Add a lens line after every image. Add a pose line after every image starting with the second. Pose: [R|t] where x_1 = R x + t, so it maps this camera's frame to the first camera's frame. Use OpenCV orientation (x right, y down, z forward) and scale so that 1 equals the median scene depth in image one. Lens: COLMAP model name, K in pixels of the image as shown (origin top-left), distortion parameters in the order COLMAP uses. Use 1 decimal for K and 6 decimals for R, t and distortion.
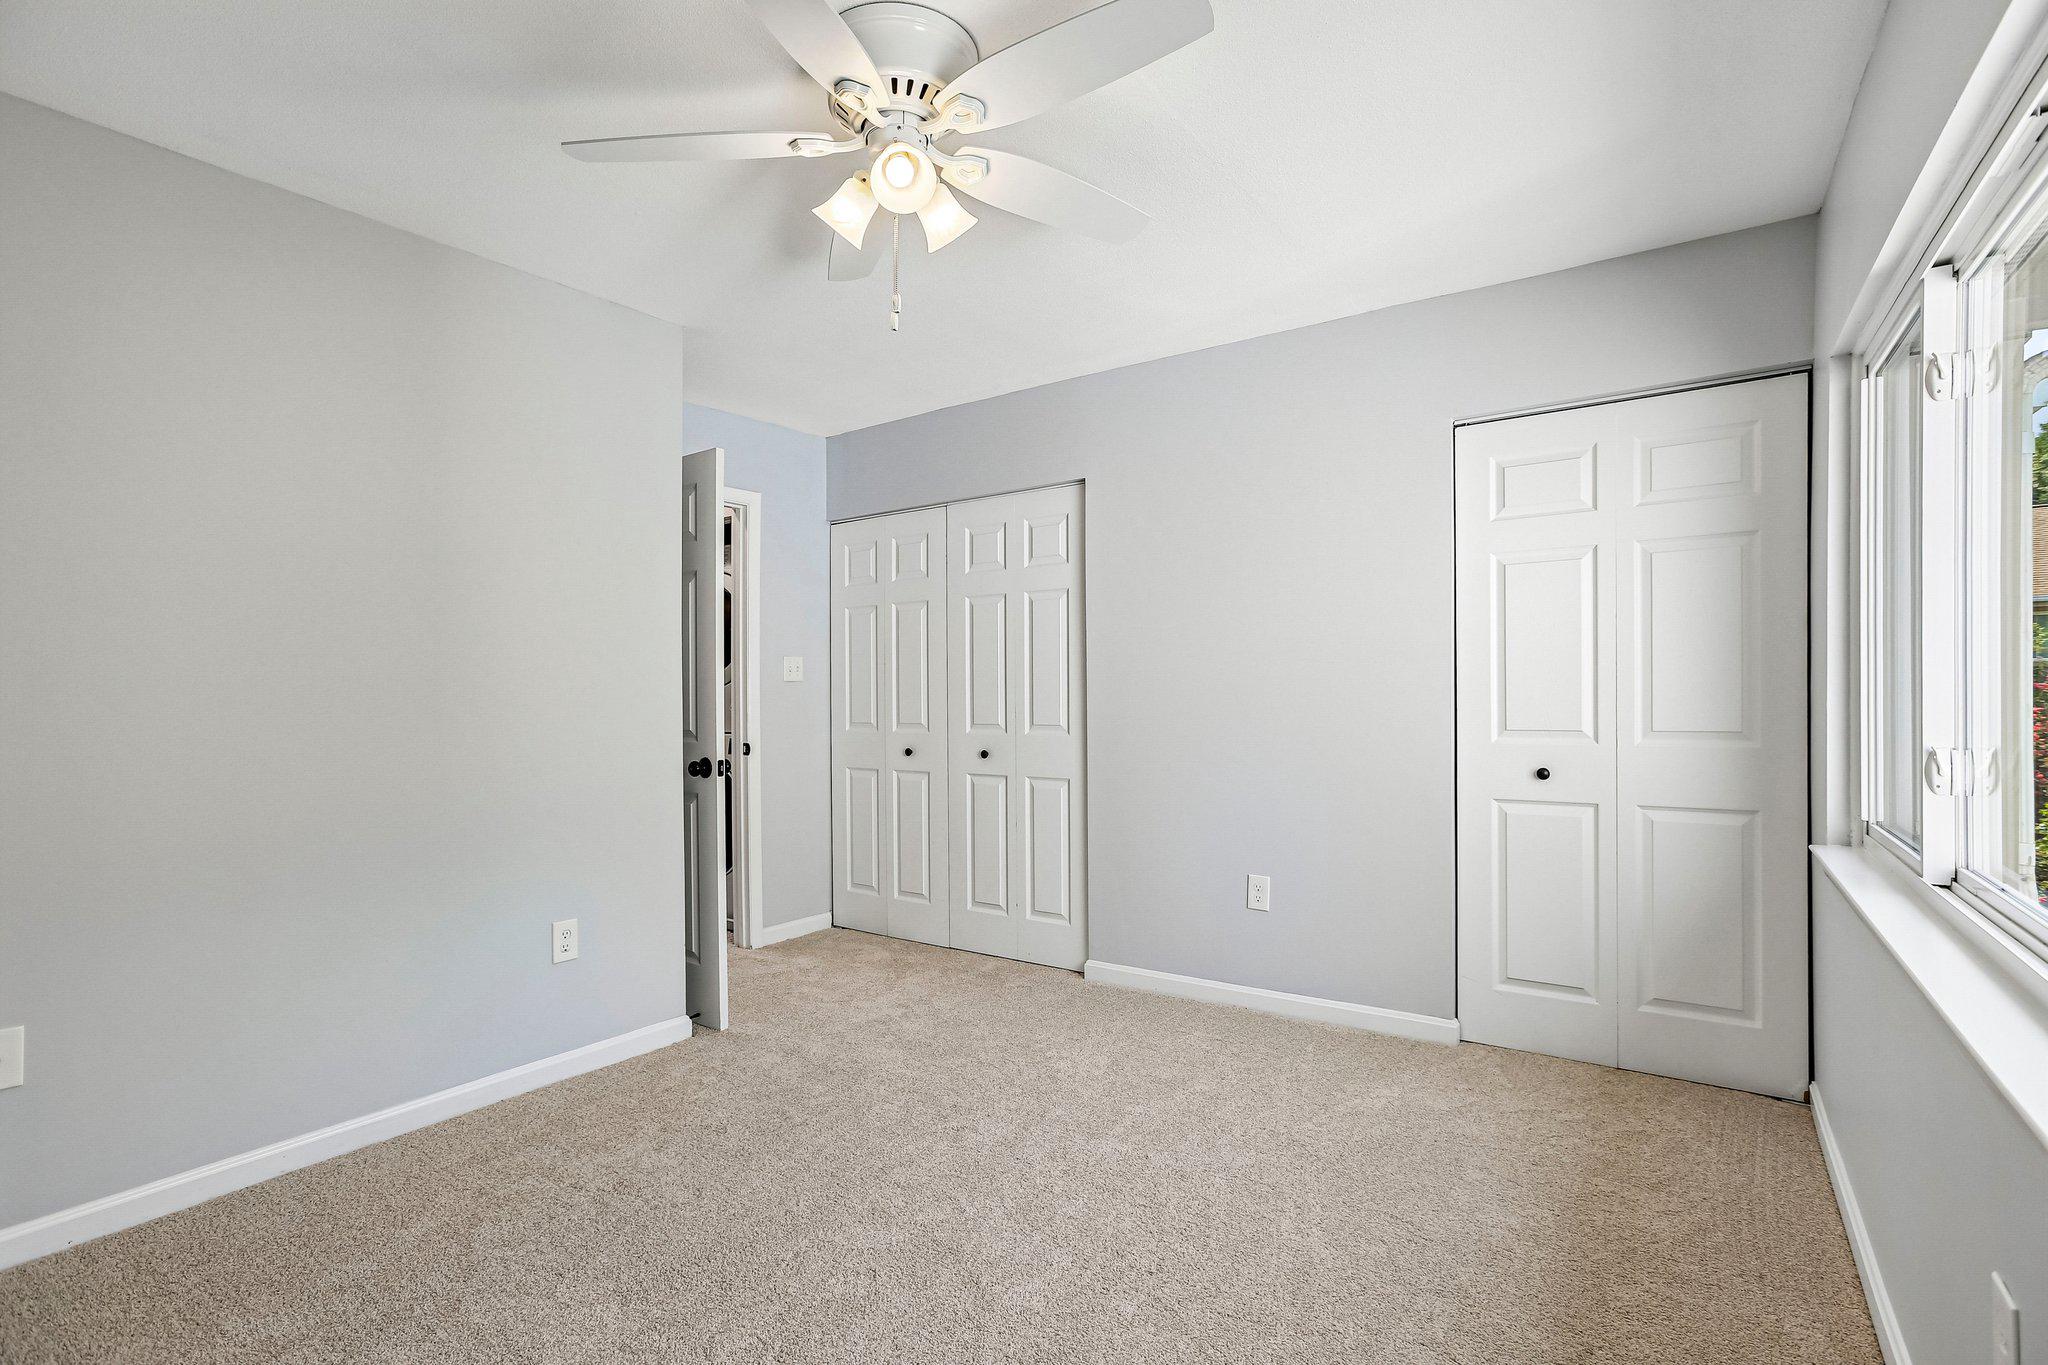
lens RADIAL K [[946.1, 0, 1031.3], [0, 946.1, 682.1], [0, 0, 1]] dist [-0.057290, 0.015619]
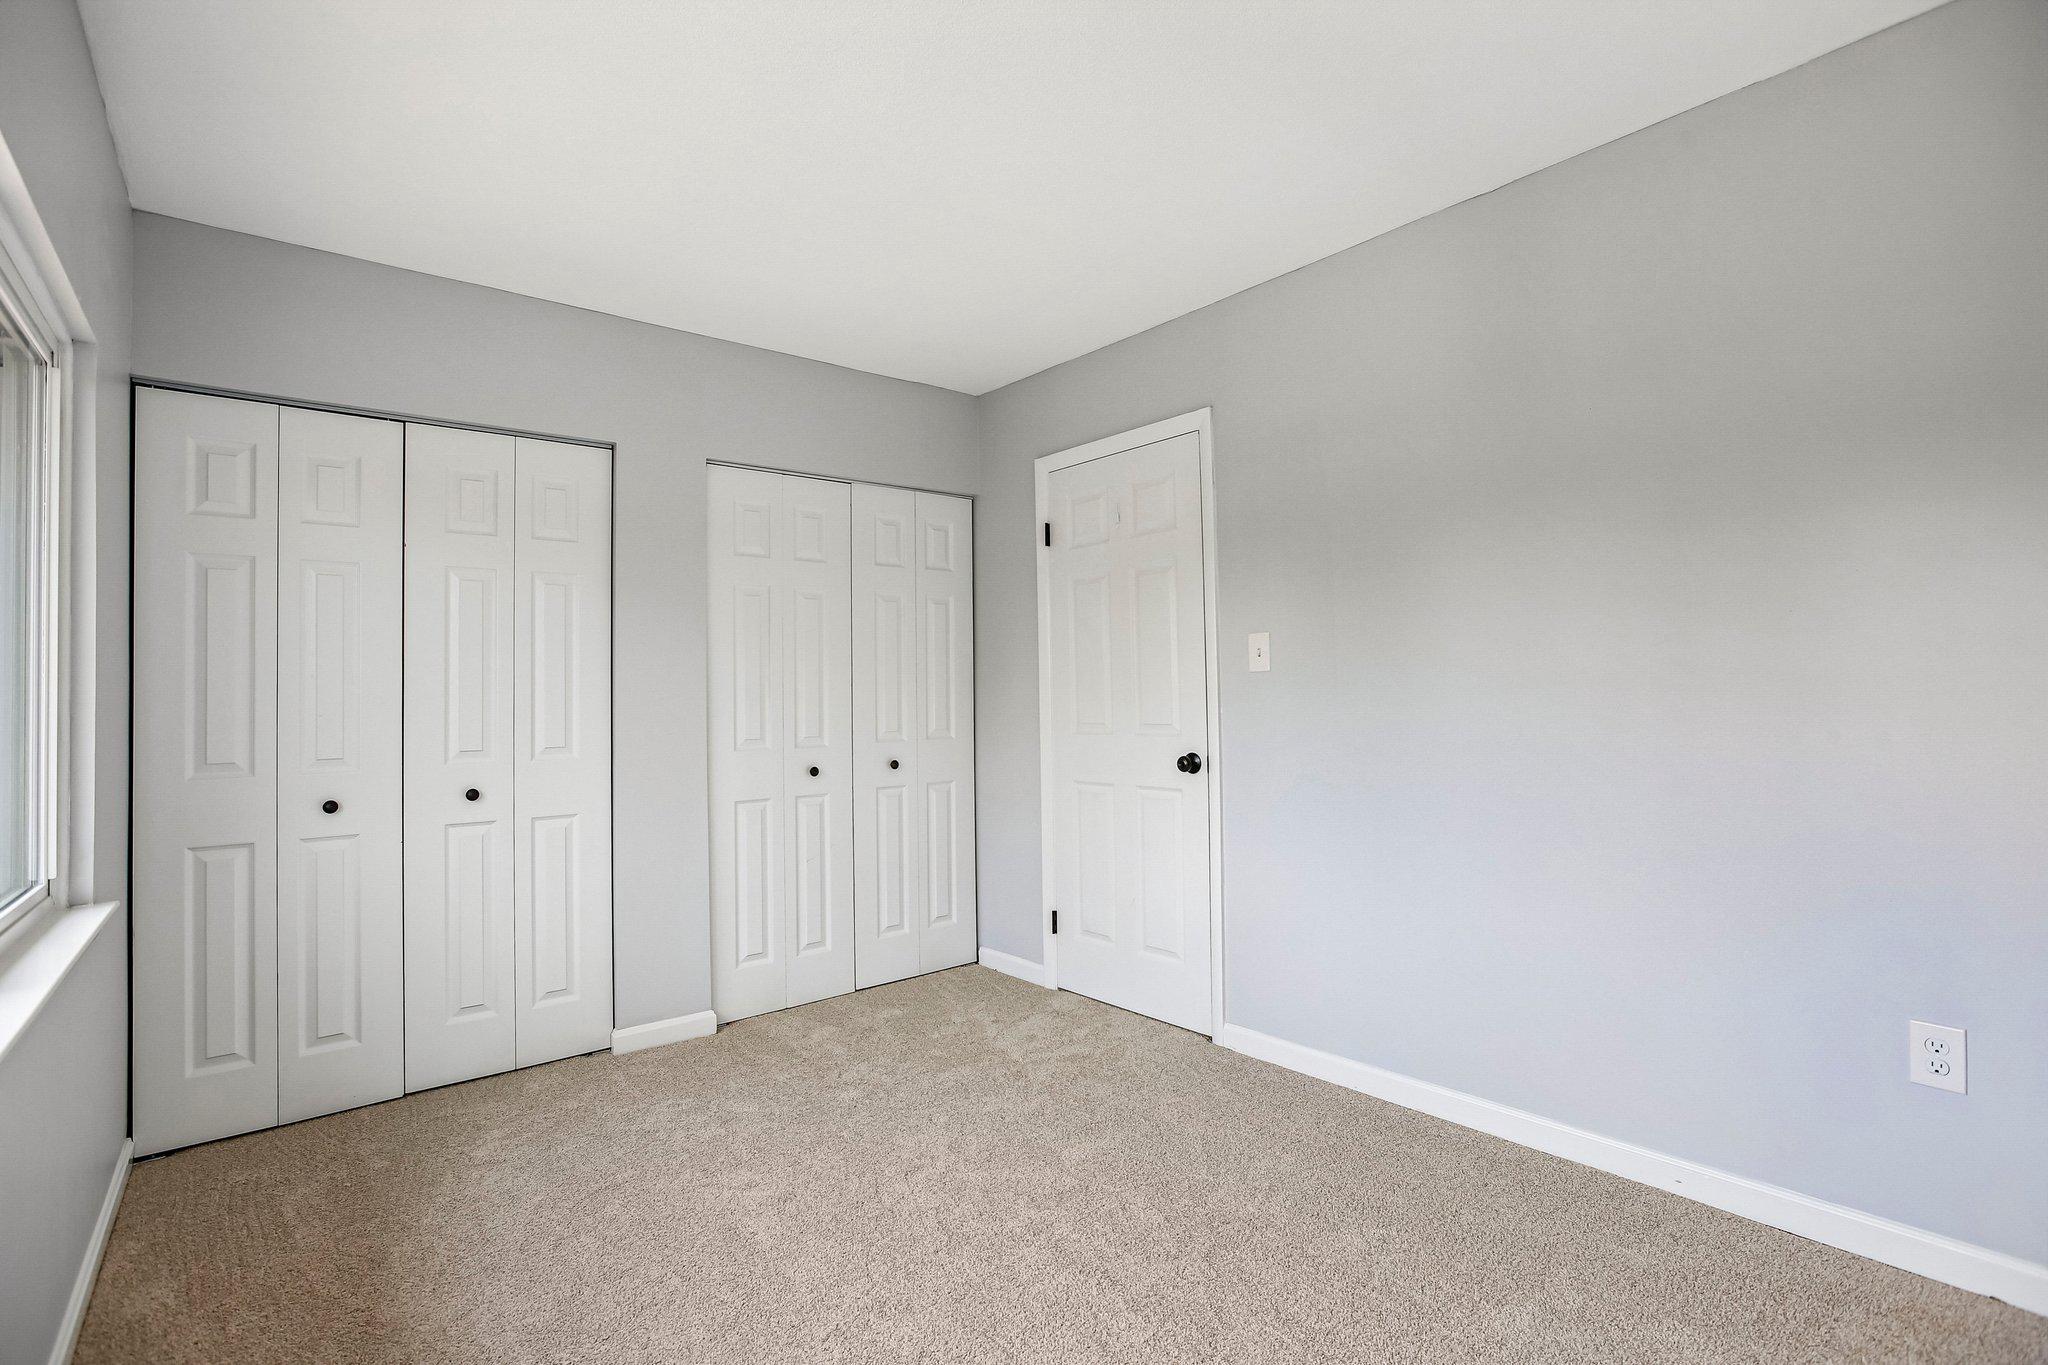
lens RADIAL K [[946.1, 0, 1031.3], [0, 946.1, 682.1], [0, 0, 1]] dist [-0.057290, 0.015619]
pose [[0.270621, 0.014266, 0.962580, -0.427332], [0.011653, 0.999768, -0.018093, 0.007423], [-0.962615, 0.016113, 0.270392, 0.295415]]
